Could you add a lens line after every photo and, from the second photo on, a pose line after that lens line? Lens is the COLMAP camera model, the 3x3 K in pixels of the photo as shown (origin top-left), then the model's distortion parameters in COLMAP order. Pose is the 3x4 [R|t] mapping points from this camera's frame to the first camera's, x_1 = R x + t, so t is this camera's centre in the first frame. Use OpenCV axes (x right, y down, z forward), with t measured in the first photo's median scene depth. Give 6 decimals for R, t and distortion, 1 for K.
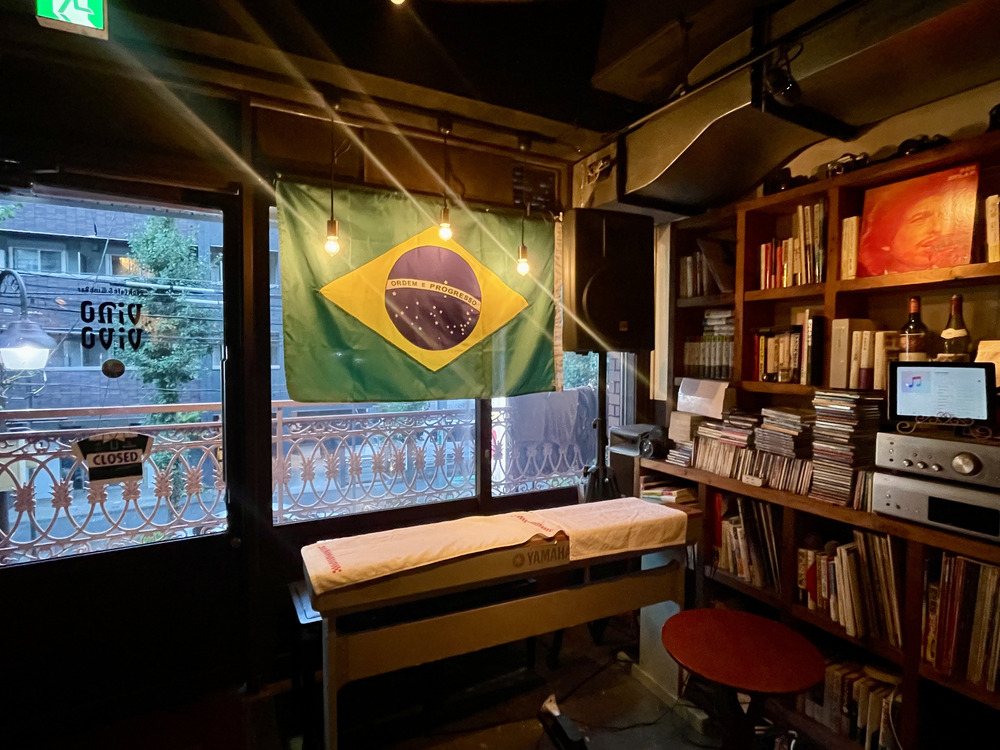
lens RADIAL K [[522.8, 0, 494.6], [0, 522.8, 370.2], [0, 0, 1]] dist [-0.004363, 0.000803]
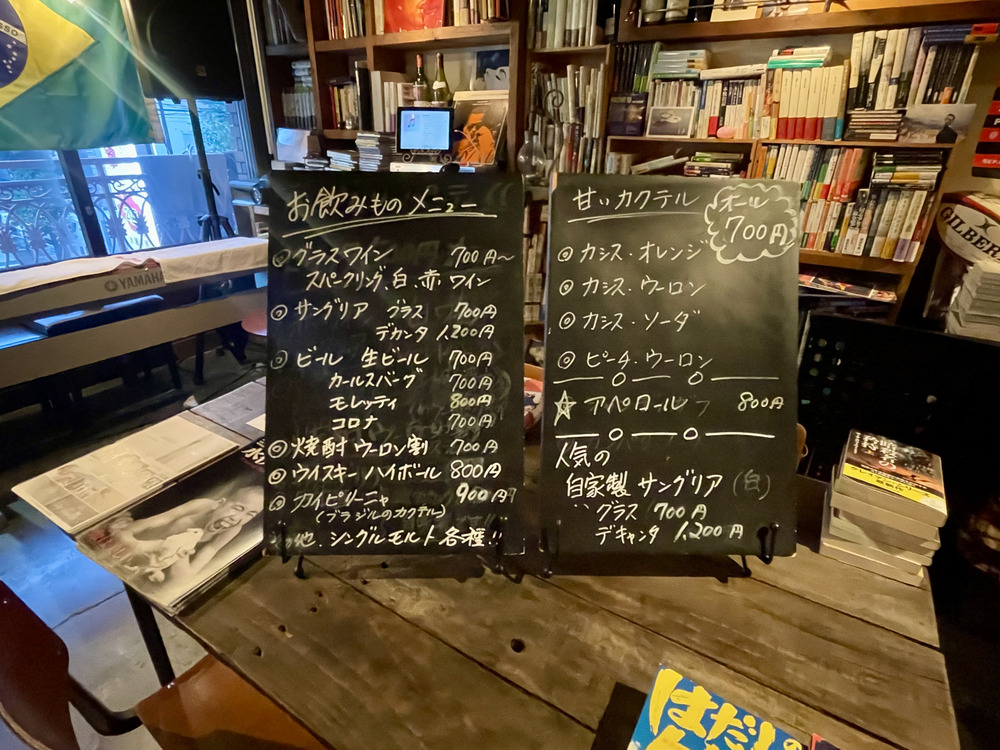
lens RADIAL K [[522.8, 0, 491.3], [0, 522.8, 368.2], [0, 0, 1]] dist [-0.004363, 0.000803]
pose [[0.874119, -0.195617, 0.444578, 0.182070], [0.006587, 0.920003, 0.391857, 0.059697], [-0.485667, -0.339601, 0.805481, -0.332986]]
